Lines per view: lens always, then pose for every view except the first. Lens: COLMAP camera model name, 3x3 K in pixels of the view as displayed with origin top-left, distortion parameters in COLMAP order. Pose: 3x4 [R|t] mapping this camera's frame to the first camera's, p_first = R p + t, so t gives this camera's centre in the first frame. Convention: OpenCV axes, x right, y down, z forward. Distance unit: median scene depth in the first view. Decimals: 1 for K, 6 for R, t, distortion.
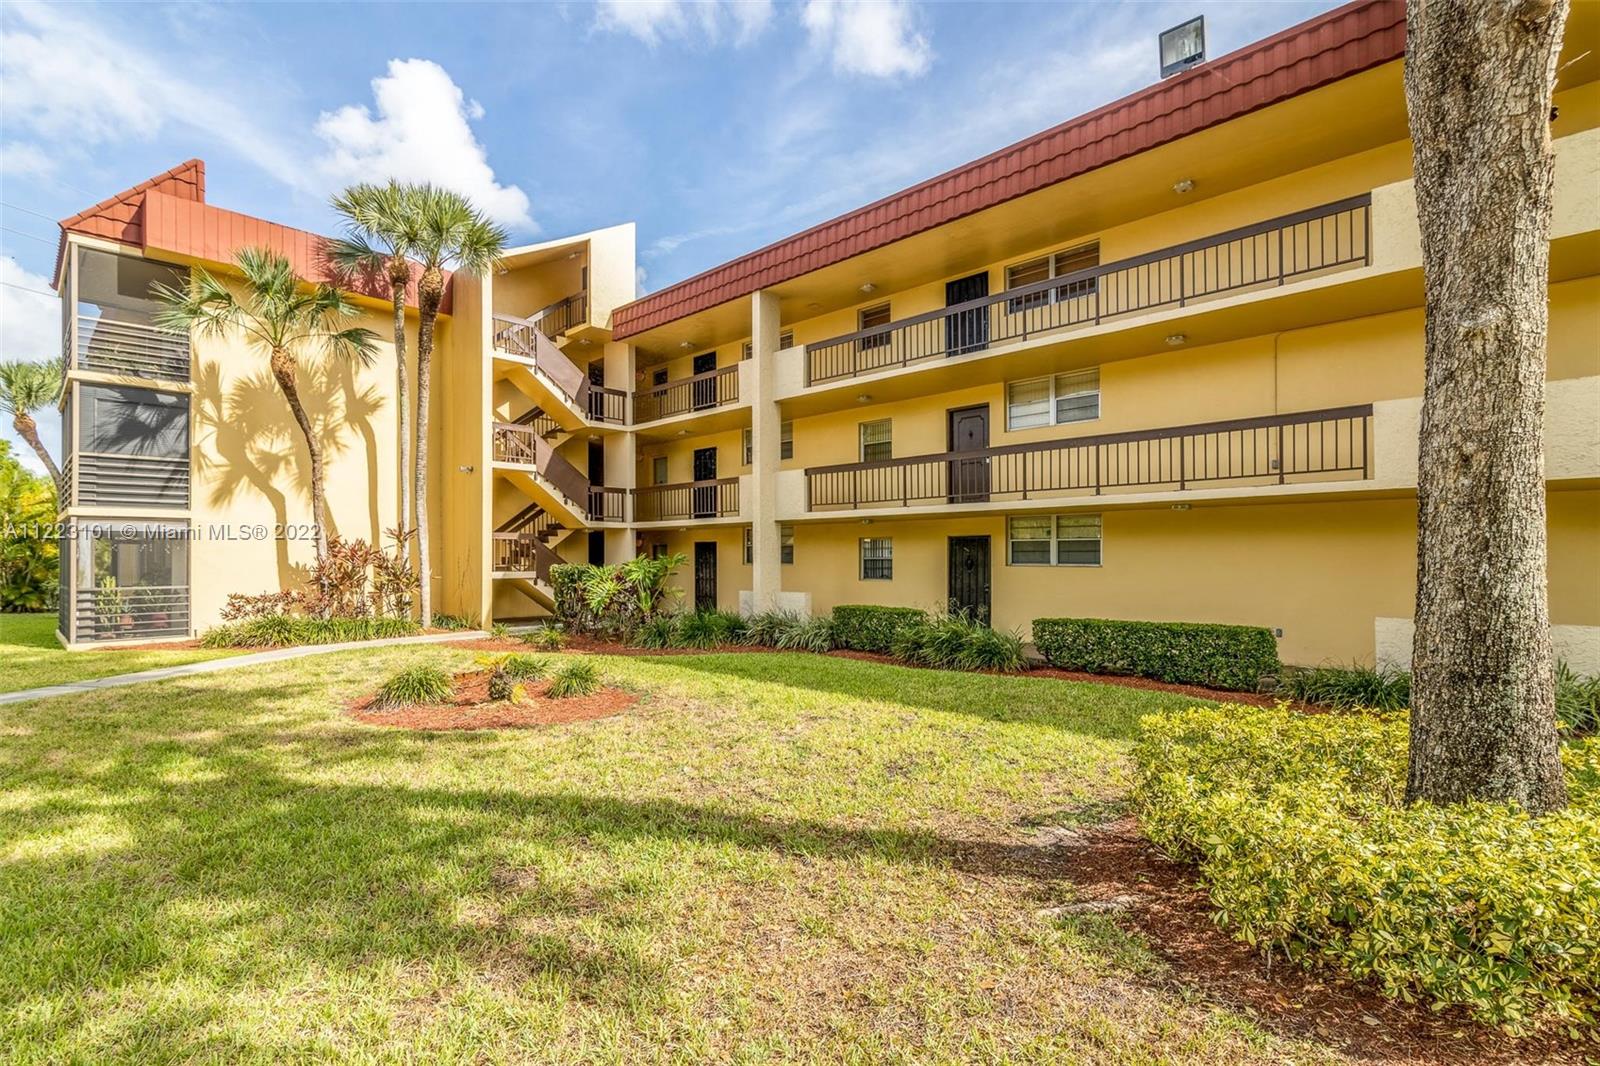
lens RADIAL K [[764.4, 0, 793.5], [0, 764.4, 582.6], [0, 0, 1]] dist [-0.000261, -0.000068]
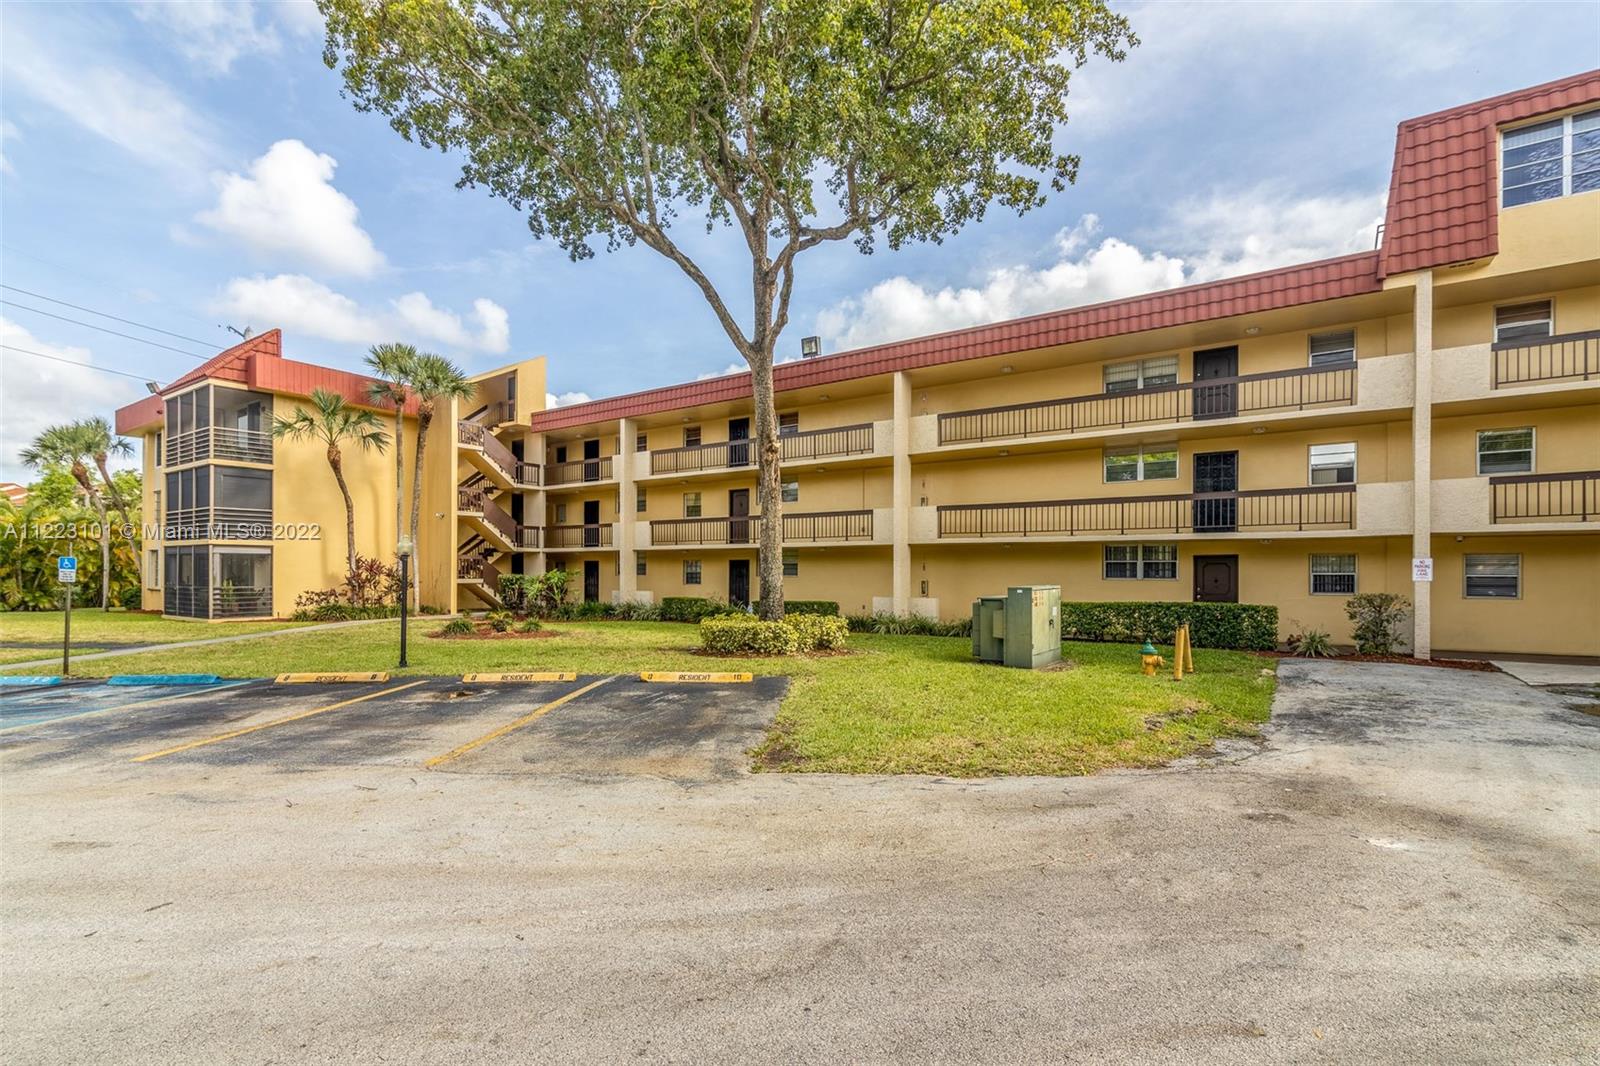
lens RADIAL K [[764.4, 0, 793.5], [0, 764.4, 582.6], [0, 0, 1]] dist [-0.000261, -0.000068]
pose [[0.989245, 0.003381, 0.146229, 0.079244], [-0.000757, 0.999838, -0.017996, 0.023270], [-0.146266, 0.017692, 0.989087, -0.735250]]
